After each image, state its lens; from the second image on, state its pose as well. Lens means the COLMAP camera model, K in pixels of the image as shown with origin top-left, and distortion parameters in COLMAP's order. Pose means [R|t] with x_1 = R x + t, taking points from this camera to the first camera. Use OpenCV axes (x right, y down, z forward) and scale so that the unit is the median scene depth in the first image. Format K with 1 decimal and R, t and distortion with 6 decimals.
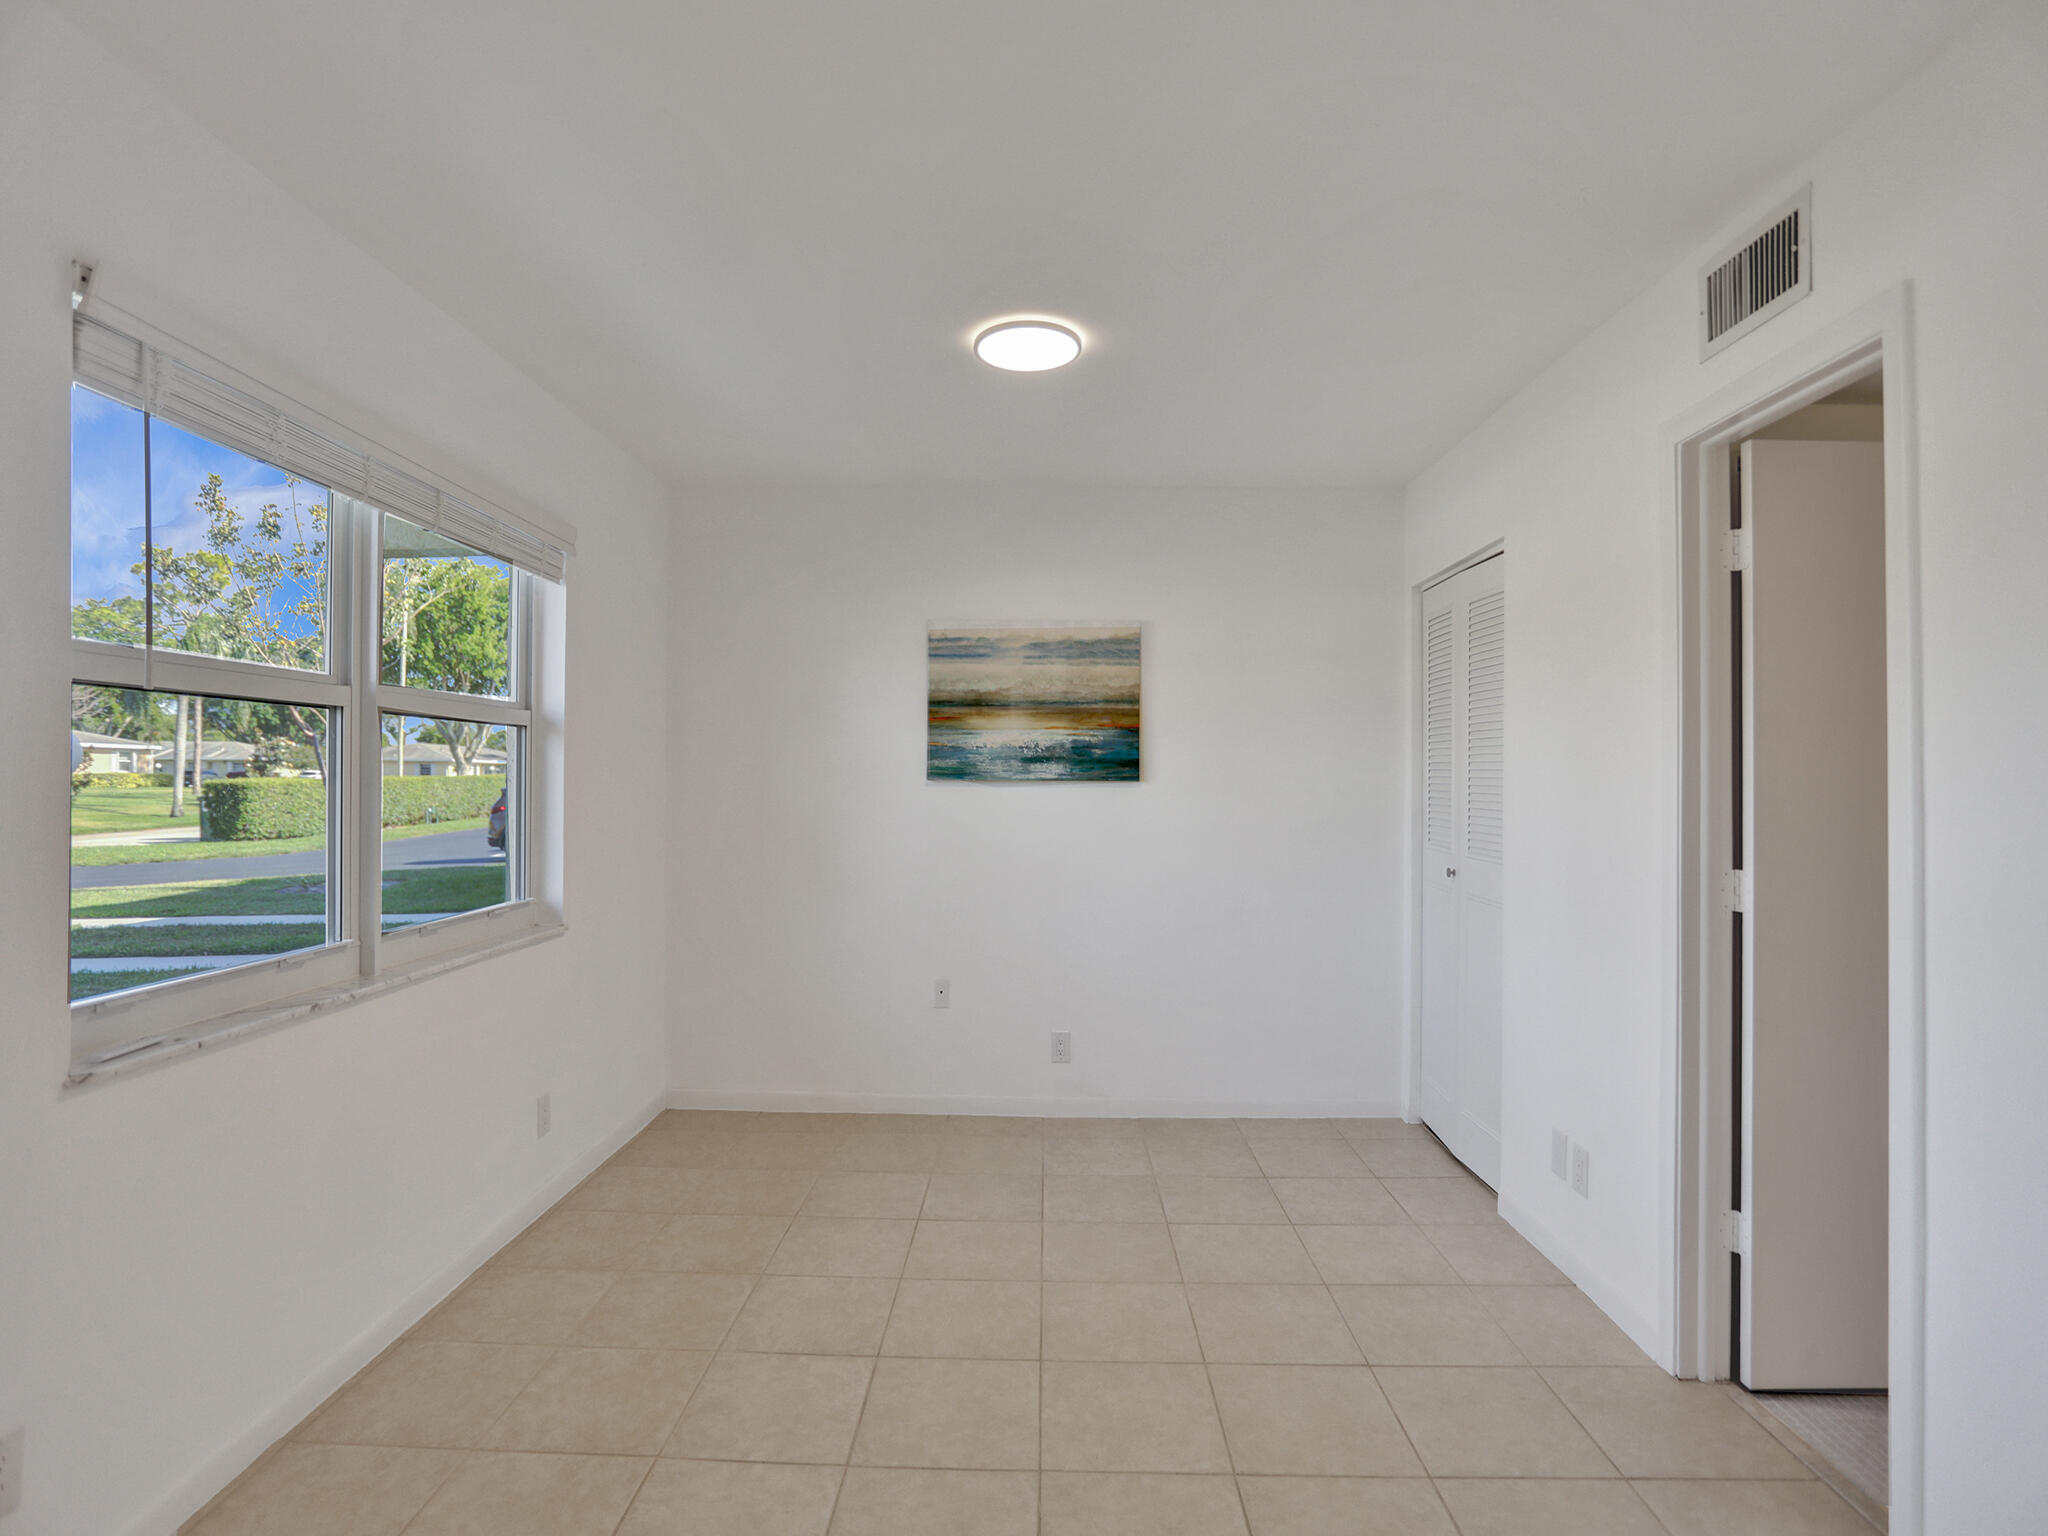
lens RADIAL K [[1020.3, 0, 1018.4], [0, 1020.3, 762.3], [0, 0, 1]] dist [-0.034796, 0.009306]
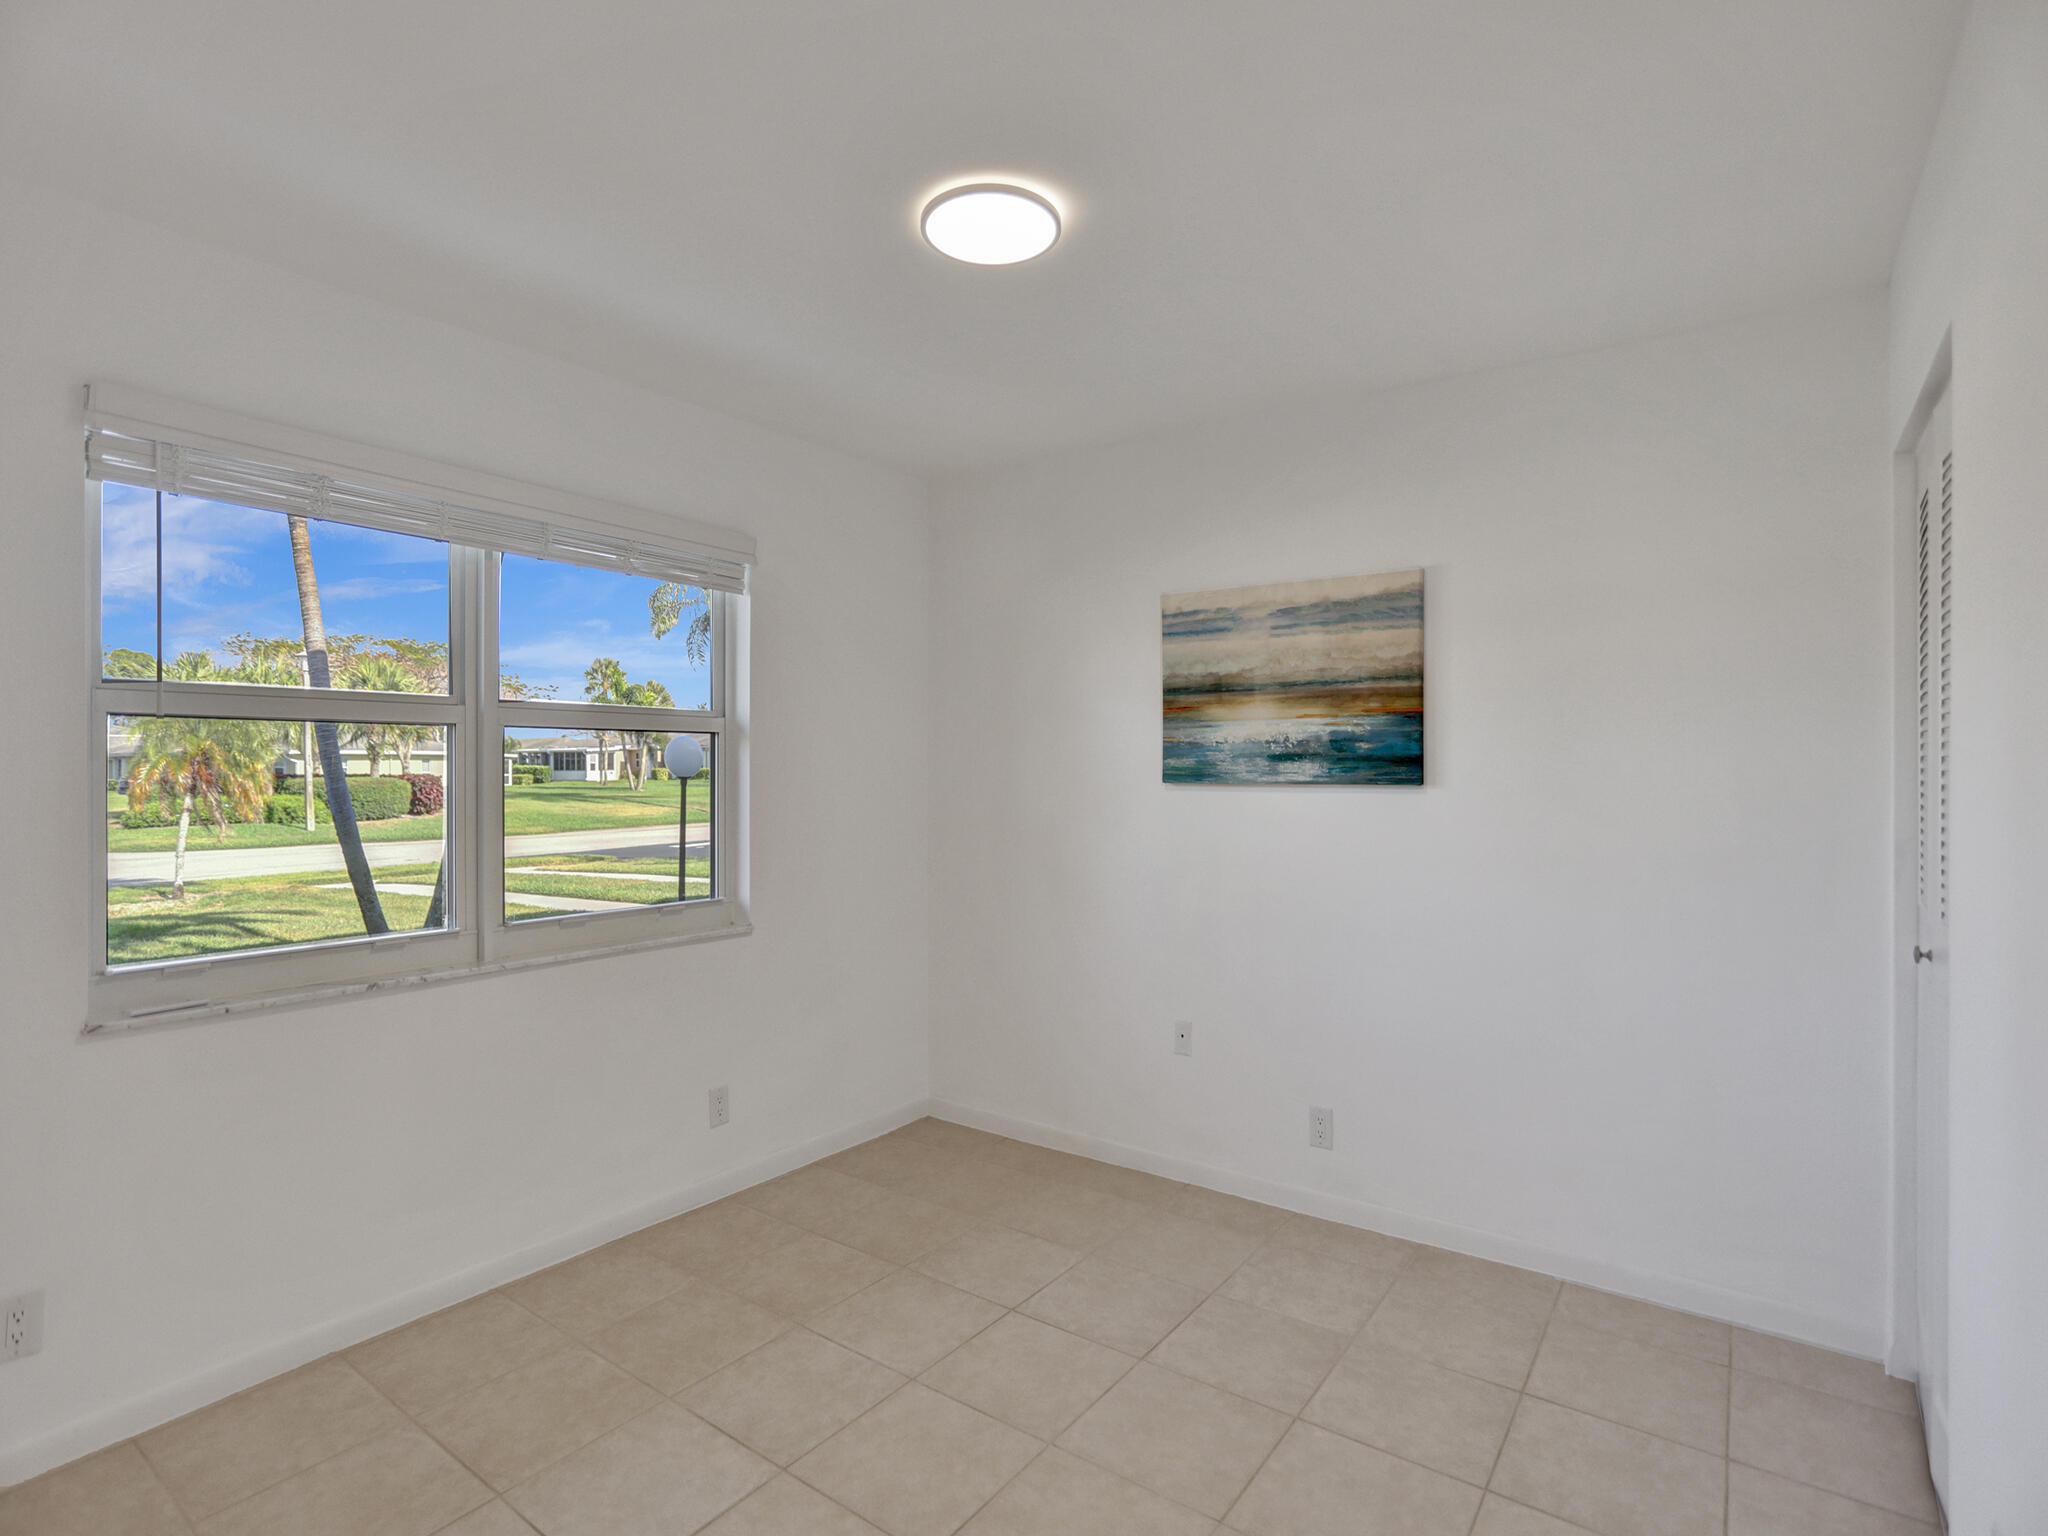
lens RADIAL K [[1020.3, 0, 1017.0], [0, 1020.3, 762.6], [0, 0, 1]] dist [-0.034796, 0.009306]
pose [[0.827352, -0.007948, -0.561628, 0.286107], [0.012488, 0.999913, 0.004246, -0.004459], [0.561545, -0.010526, 0.827379, 0.236619]]
